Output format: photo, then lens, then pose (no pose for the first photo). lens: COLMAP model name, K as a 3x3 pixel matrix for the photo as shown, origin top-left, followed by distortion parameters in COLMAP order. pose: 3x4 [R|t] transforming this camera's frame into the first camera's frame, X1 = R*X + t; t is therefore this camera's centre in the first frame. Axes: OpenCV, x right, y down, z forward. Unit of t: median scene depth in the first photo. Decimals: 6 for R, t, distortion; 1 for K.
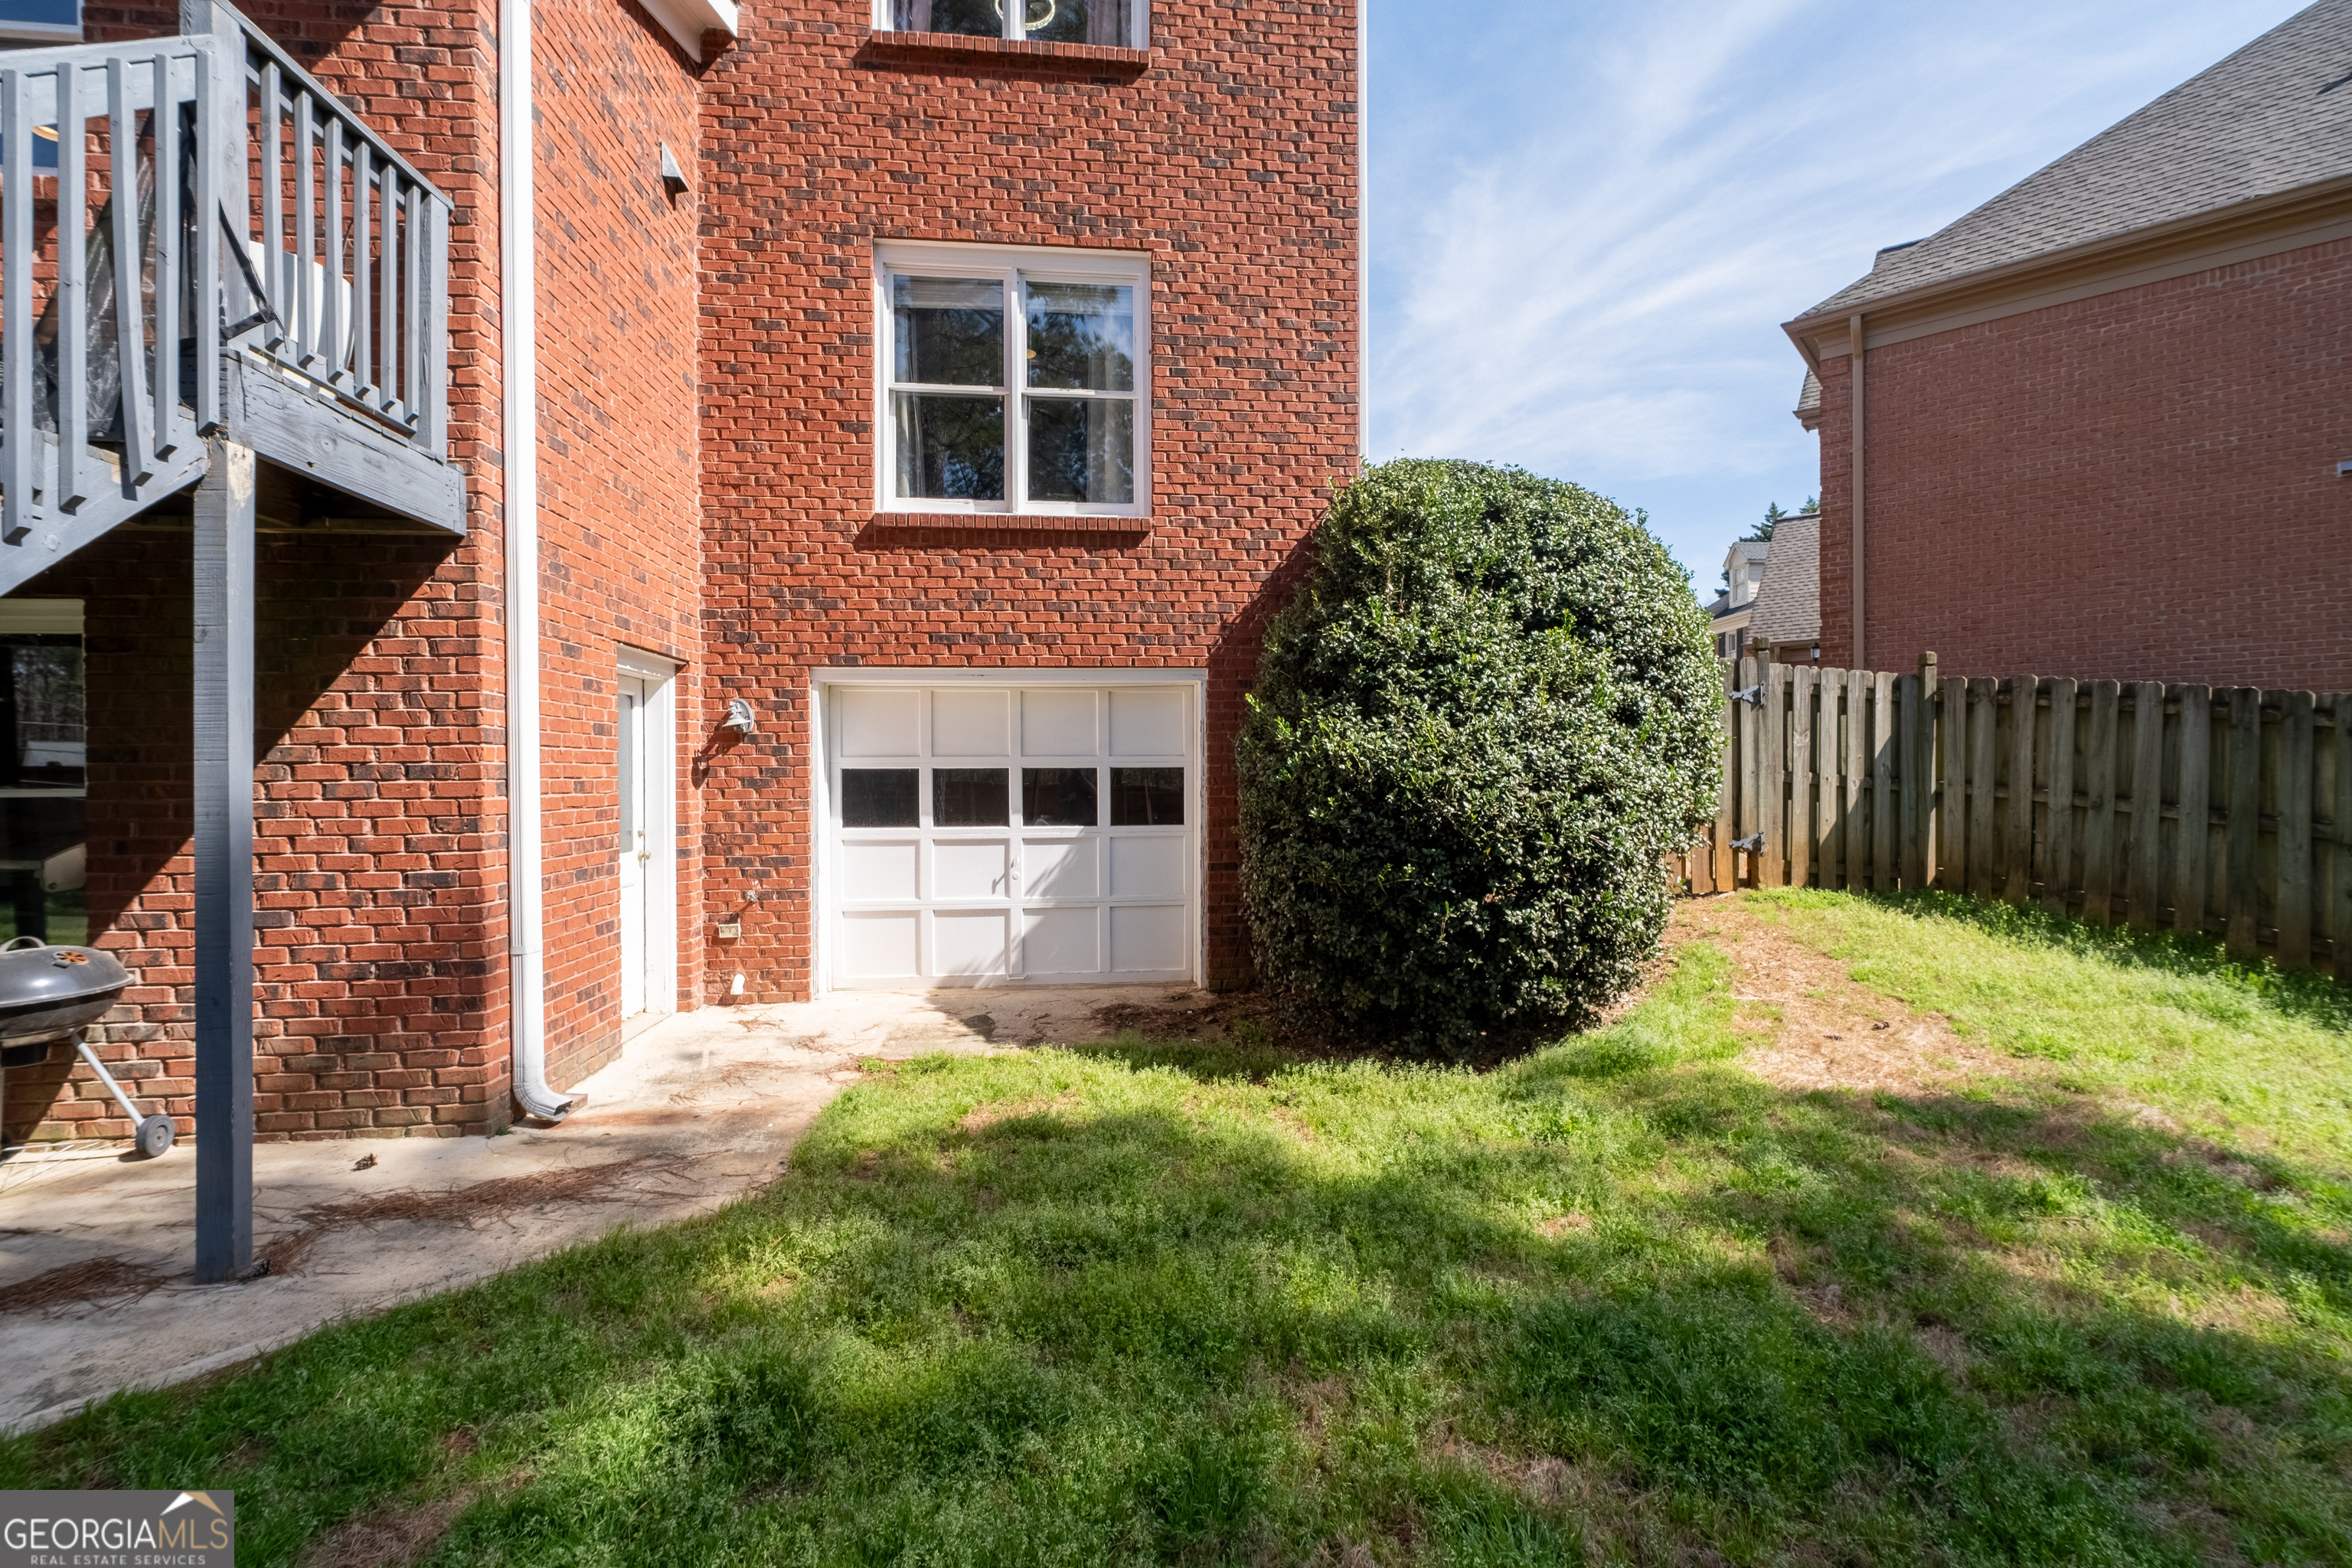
lens RADIAL K [[991.5, 0, 1179.8], [0, 991.5, 780.1], [0, 0, 1]] dist [-0.005104, 0.001038]
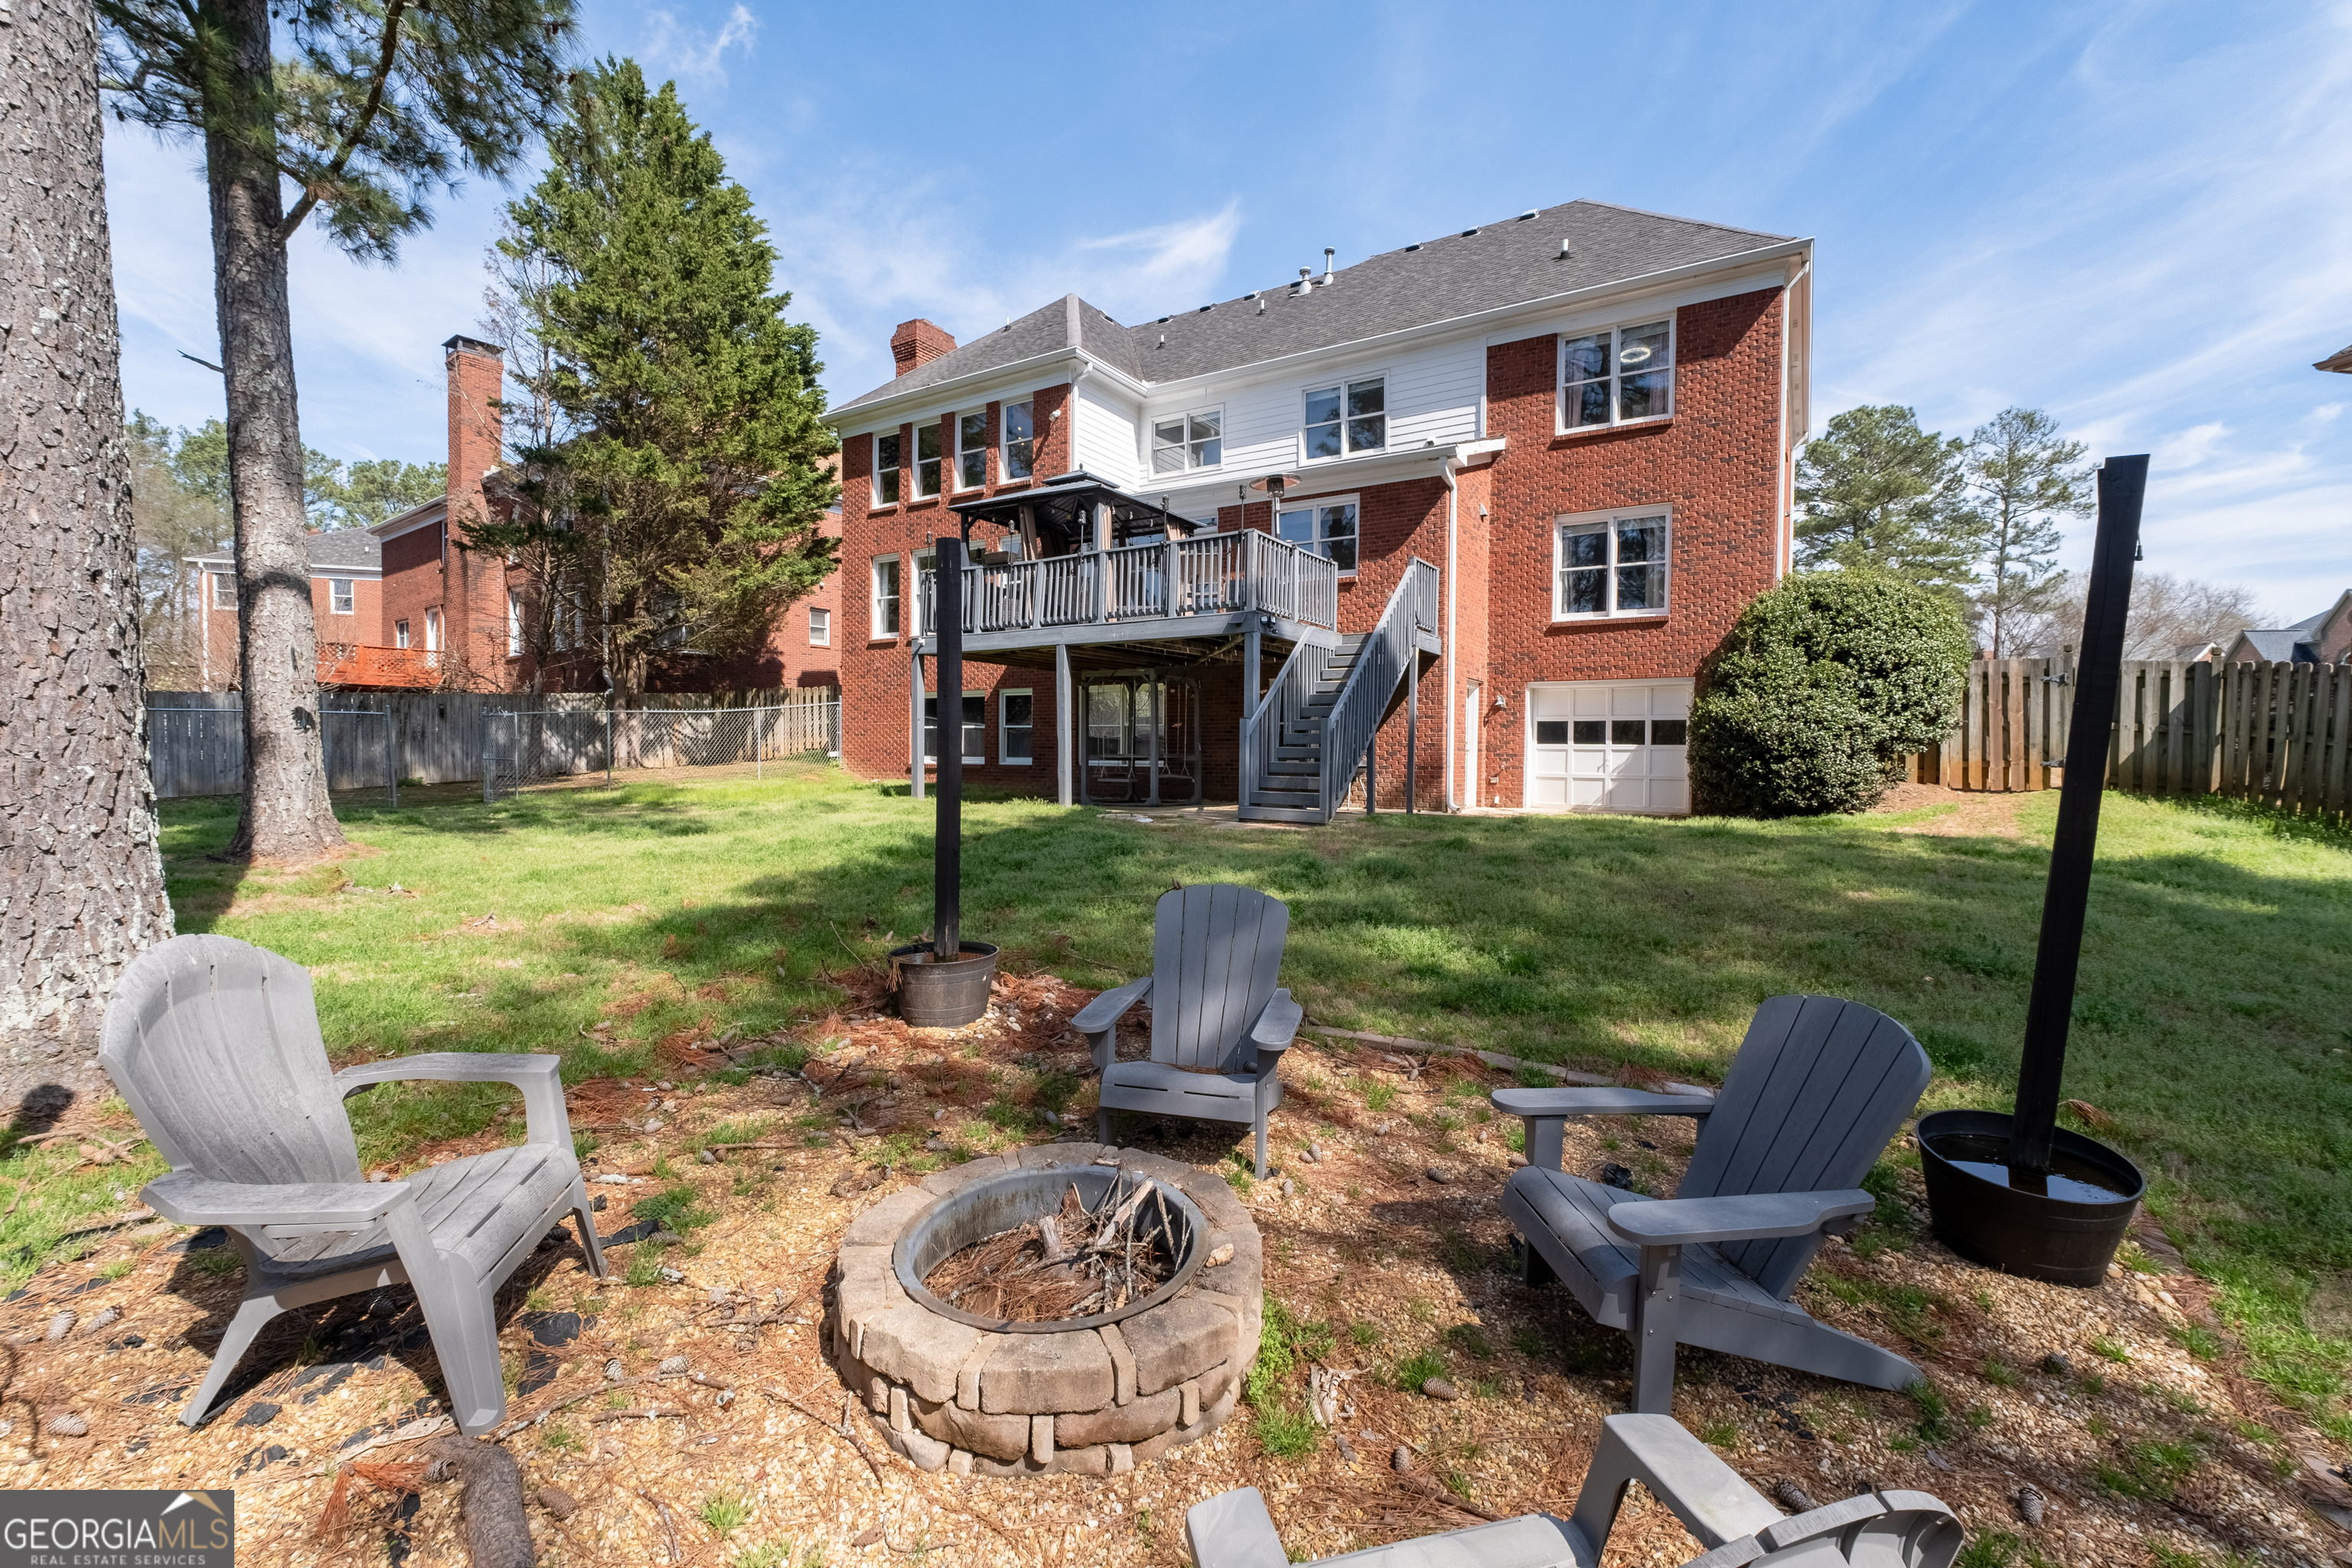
lens RADIAL K [[991.5, 0, 1188.7], [0, 991.5, 778.7], [0, 0, 1]] dist [-0.005104, 0.001038]
pose [[0.783298, 0.028929, -0.620973, 0.544215], [-0.019692, 0.999570, 0.021726, 0.099208], [0.621335, -0.004790, 0.783531, -1.556559]]
